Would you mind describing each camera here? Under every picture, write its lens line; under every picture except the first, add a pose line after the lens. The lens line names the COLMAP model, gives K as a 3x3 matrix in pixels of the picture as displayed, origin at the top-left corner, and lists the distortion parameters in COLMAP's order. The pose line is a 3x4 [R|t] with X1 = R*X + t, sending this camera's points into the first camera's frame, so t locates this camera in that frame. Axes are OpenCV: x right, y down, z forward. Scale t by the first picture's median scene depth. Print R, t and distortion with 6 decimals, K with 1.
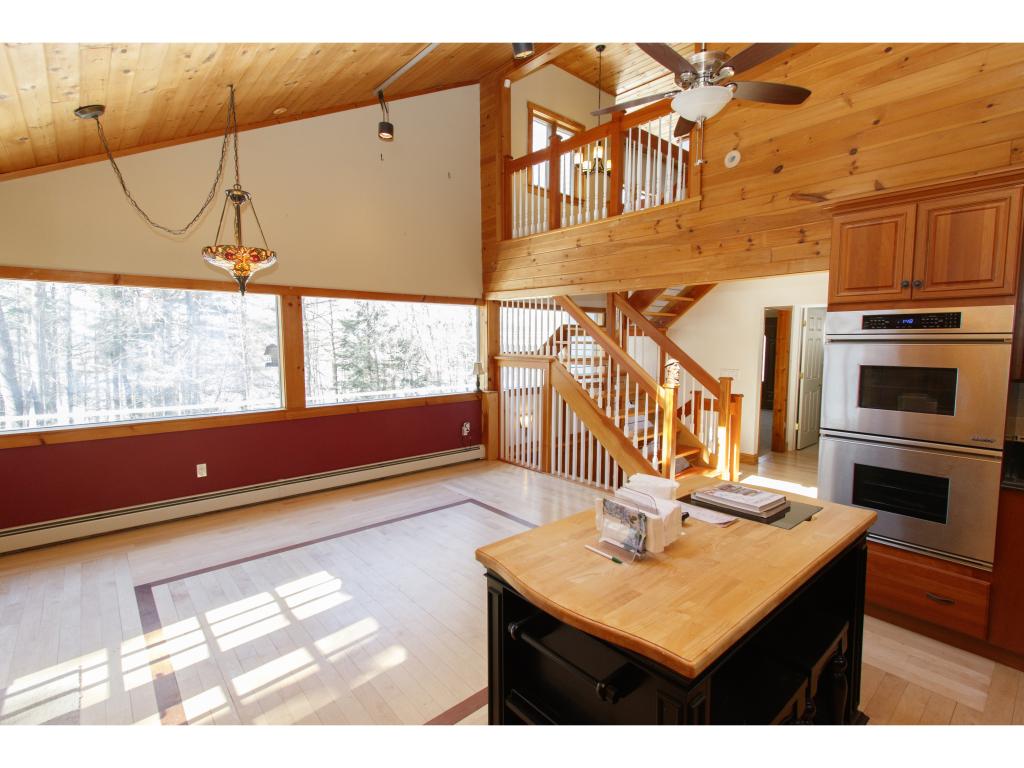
lens RADIAL K [[482.8, 0, 512.0], [0, 482.8, 384.0], [0, 0, 1]] dist [-0.000043, 0.000034]
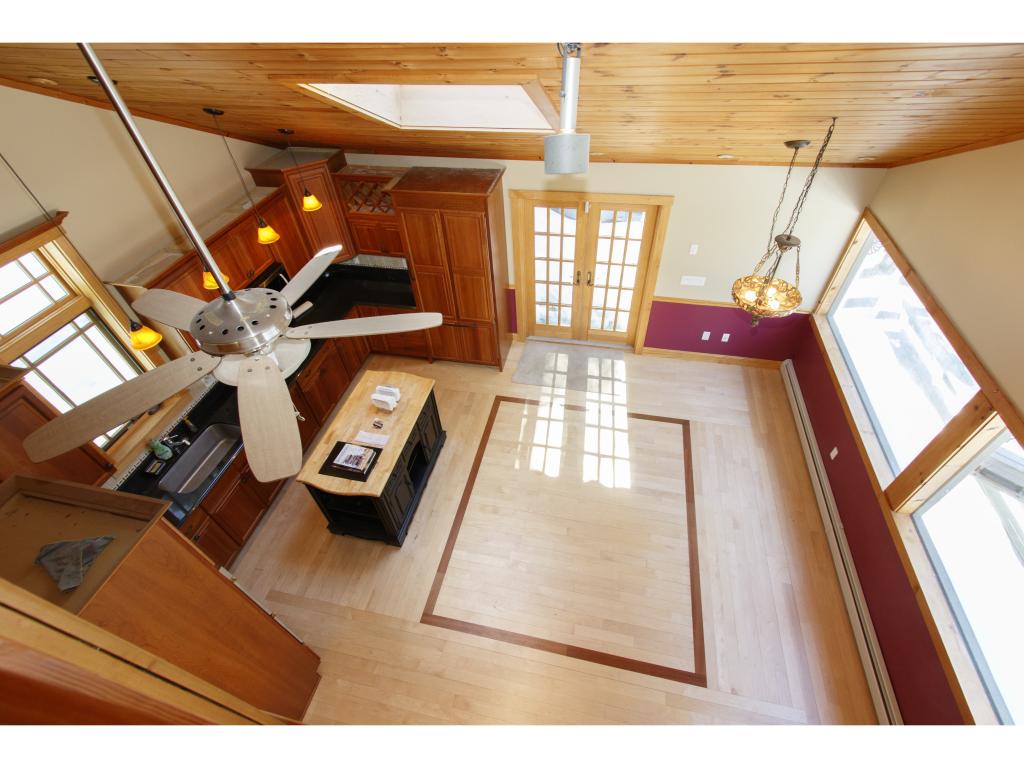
lens RADIAL K [[467.5, 0, 512.0], [0, 467.5, 384.0], [0, 0, 1]] dist [0.000463, 0.000261]
pose [[-0.799706, 0.447442, -0.400332, 0.271444], [-0.011395, 0.655353, 0.755236, -0.745509], [0.600284, 0.608529, -0.518992, 1.134876]]
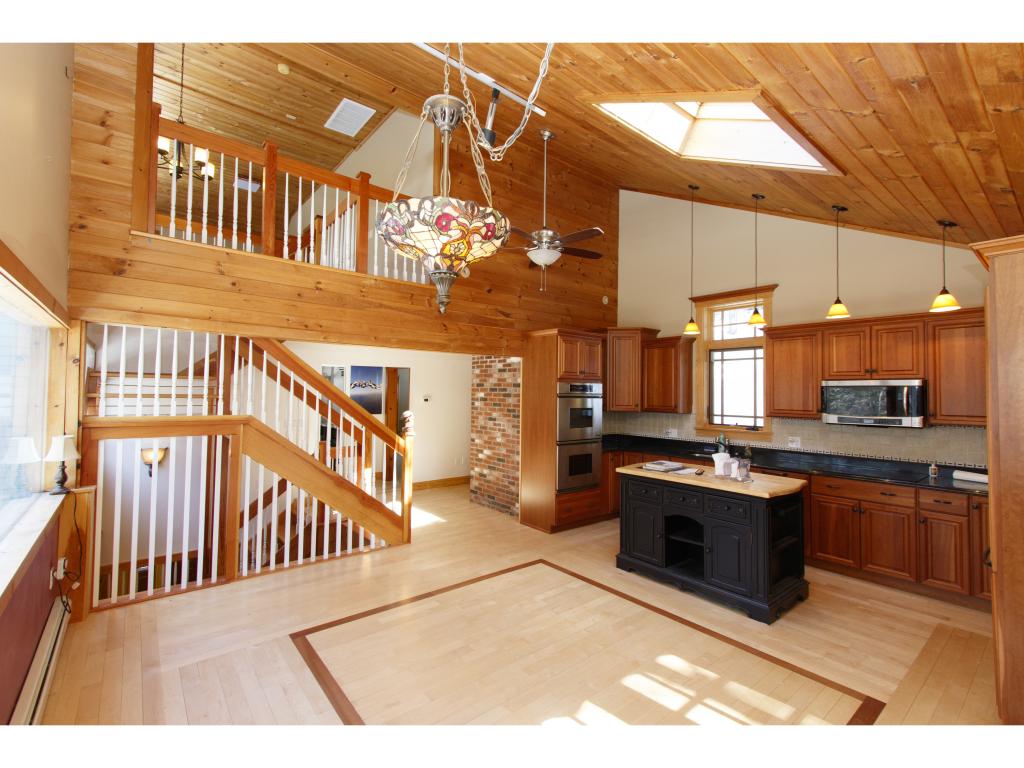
lens RADIAL K [[467.5, 0, 512.0], [0, 467.5, 384.0], [0, 0, 1]] dist [0.000463, 0.000261]
pose [[0.032689, 0.027247, 0.999094, -0.898310], [0.079523, 0.996388, -0.029775, -0.071764], [-0.996297, 0.080424, 0.030404, 0.817398]]
